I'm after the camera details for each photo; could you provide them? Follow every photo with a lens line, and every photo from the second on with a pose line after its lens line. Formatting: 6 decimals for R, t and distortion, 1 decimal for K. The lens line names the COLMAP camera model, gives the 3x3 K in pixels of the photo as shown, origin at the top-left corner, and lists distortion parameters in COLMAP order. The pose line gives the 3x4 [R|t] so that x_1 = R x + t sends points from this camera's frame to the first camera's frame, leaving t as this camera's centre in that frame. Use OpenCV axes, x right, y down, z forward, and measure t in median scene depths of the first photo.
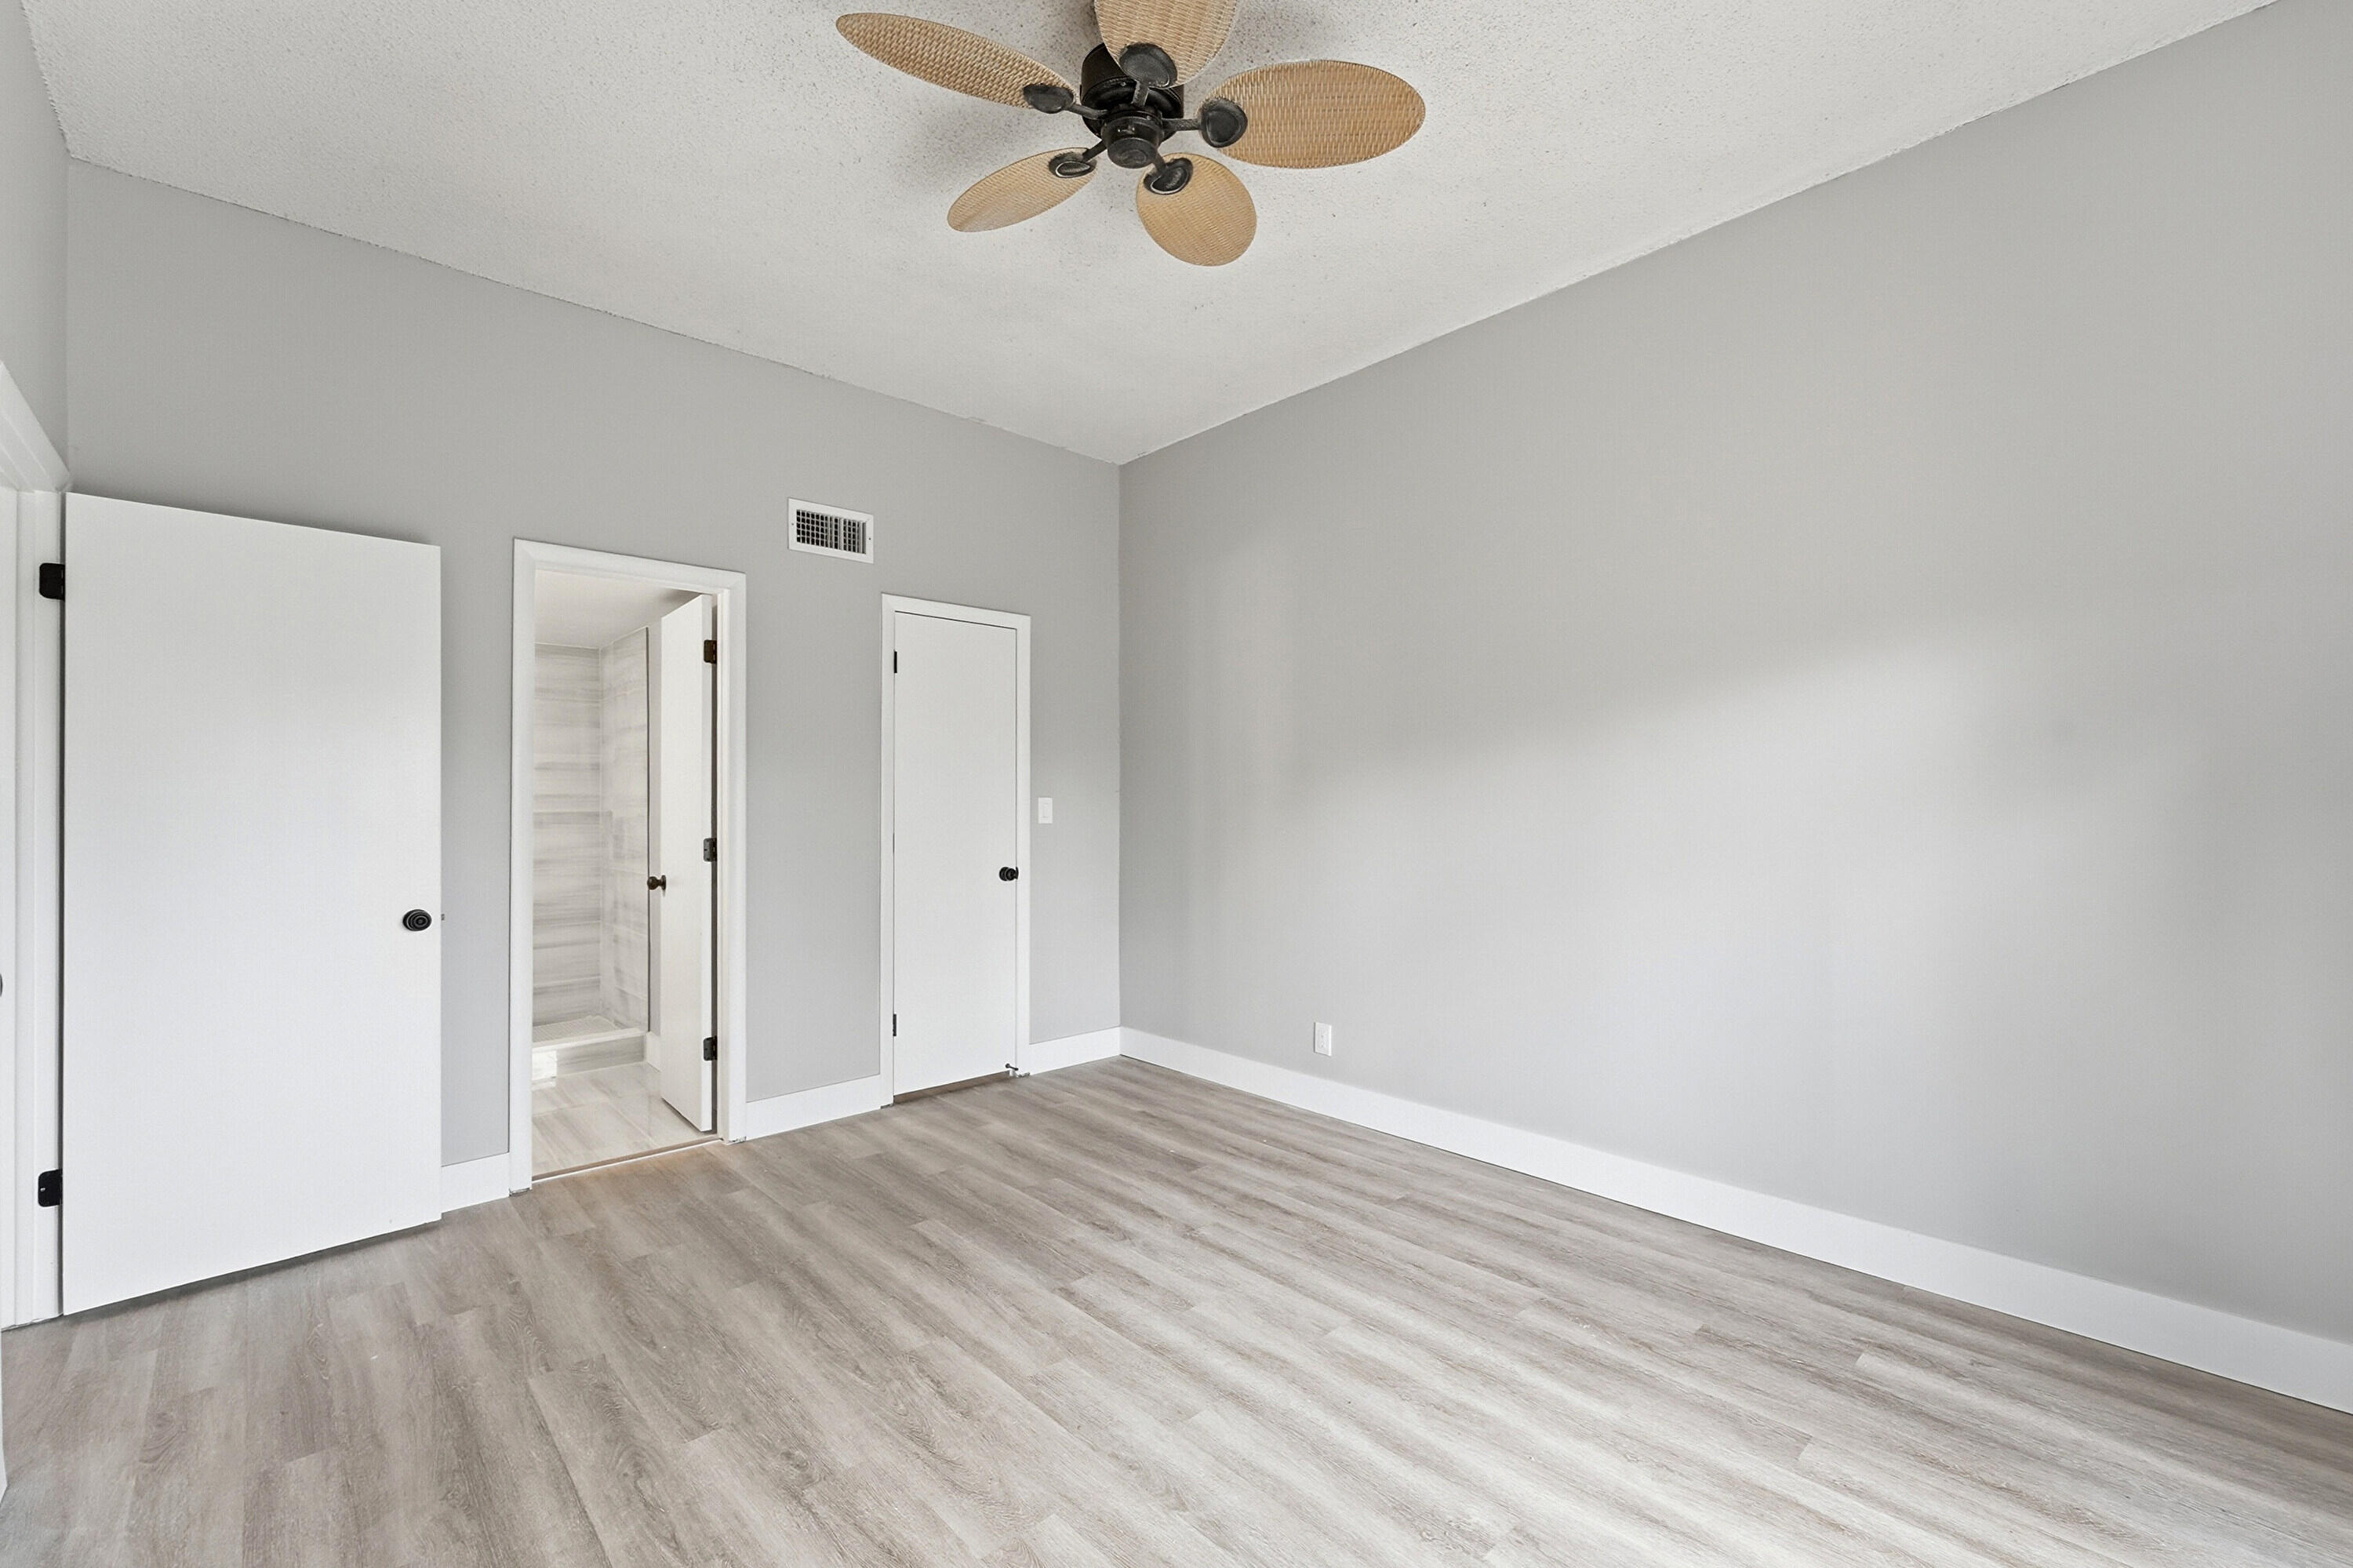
lens RADIAL K [[975.8, 0, 1166.6], [0, 975.8, 802.2], [0, 0, 1]] dist [0.000761, -0.000745]
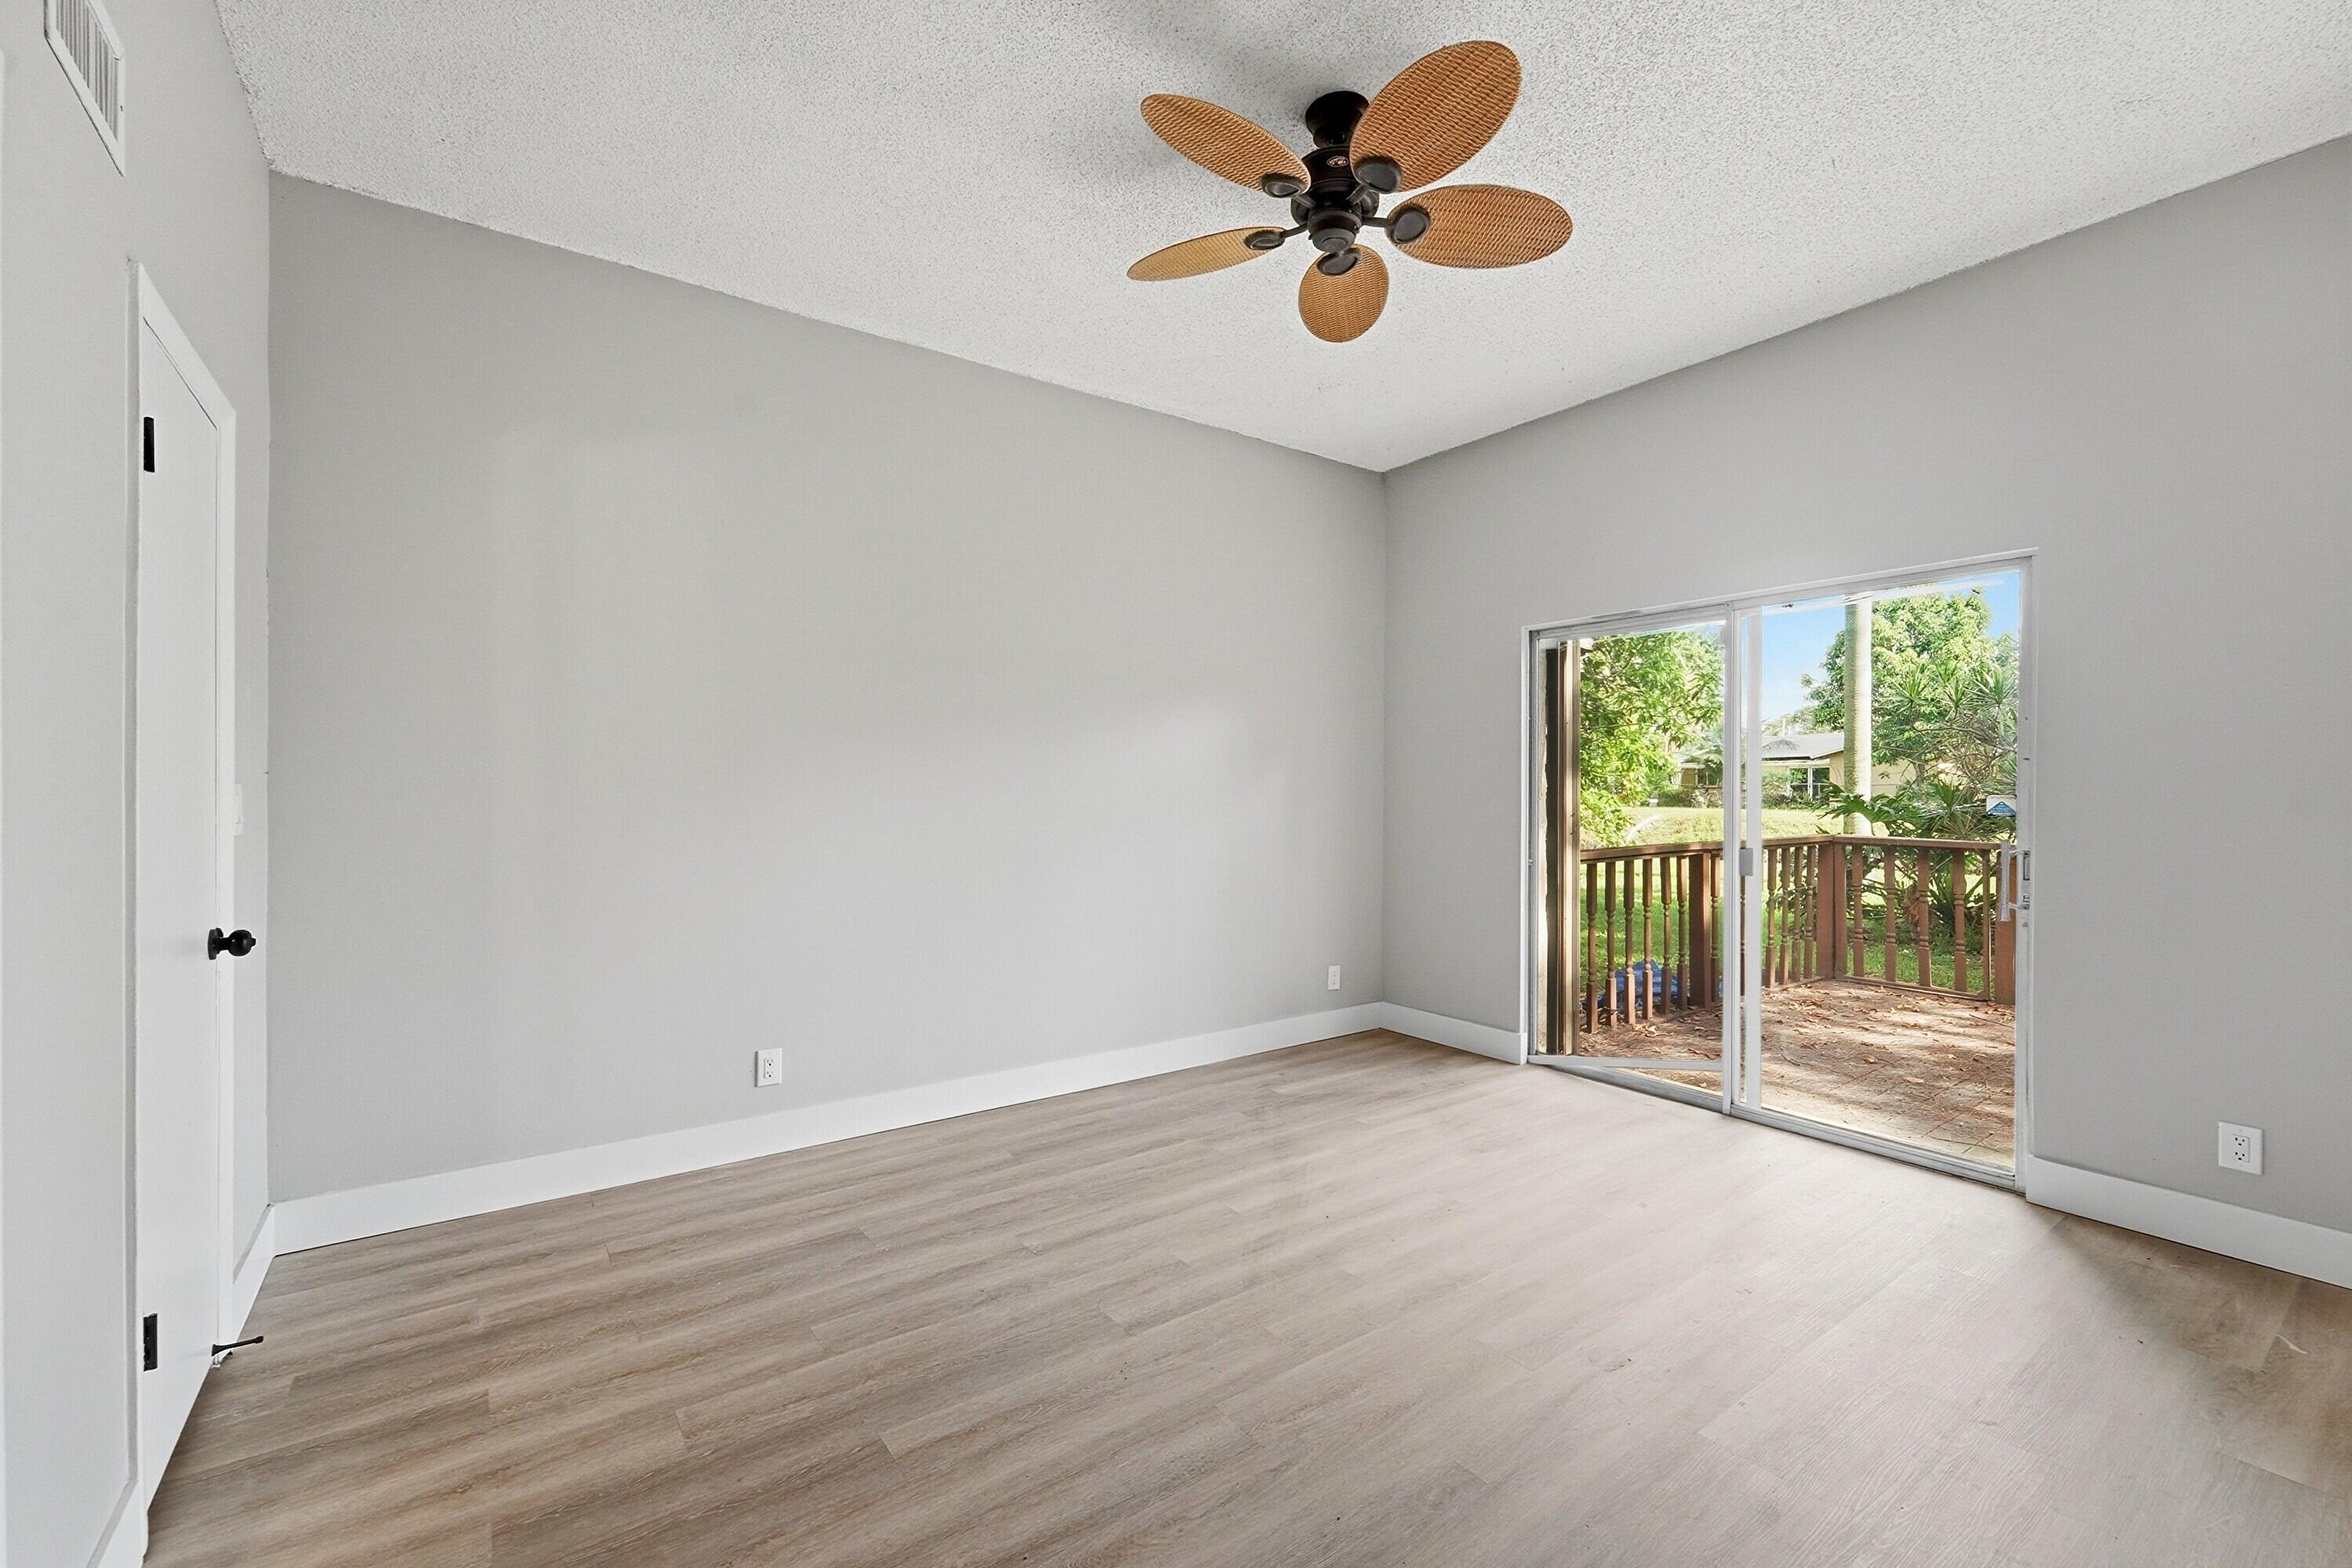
lens RADIAL K [[962.2, 0, 1153.5], [0, 962.2, 795.5], [0, 0, 1]] dist [-0.000042, -0.000165]
pose [[0.138125, -0.001723, 0.990413, -0.868024], [0.002098, 0.999997, 0.001447, 0.003434], [-0.990413, 0.001878, 0.138128, 0.751545]]
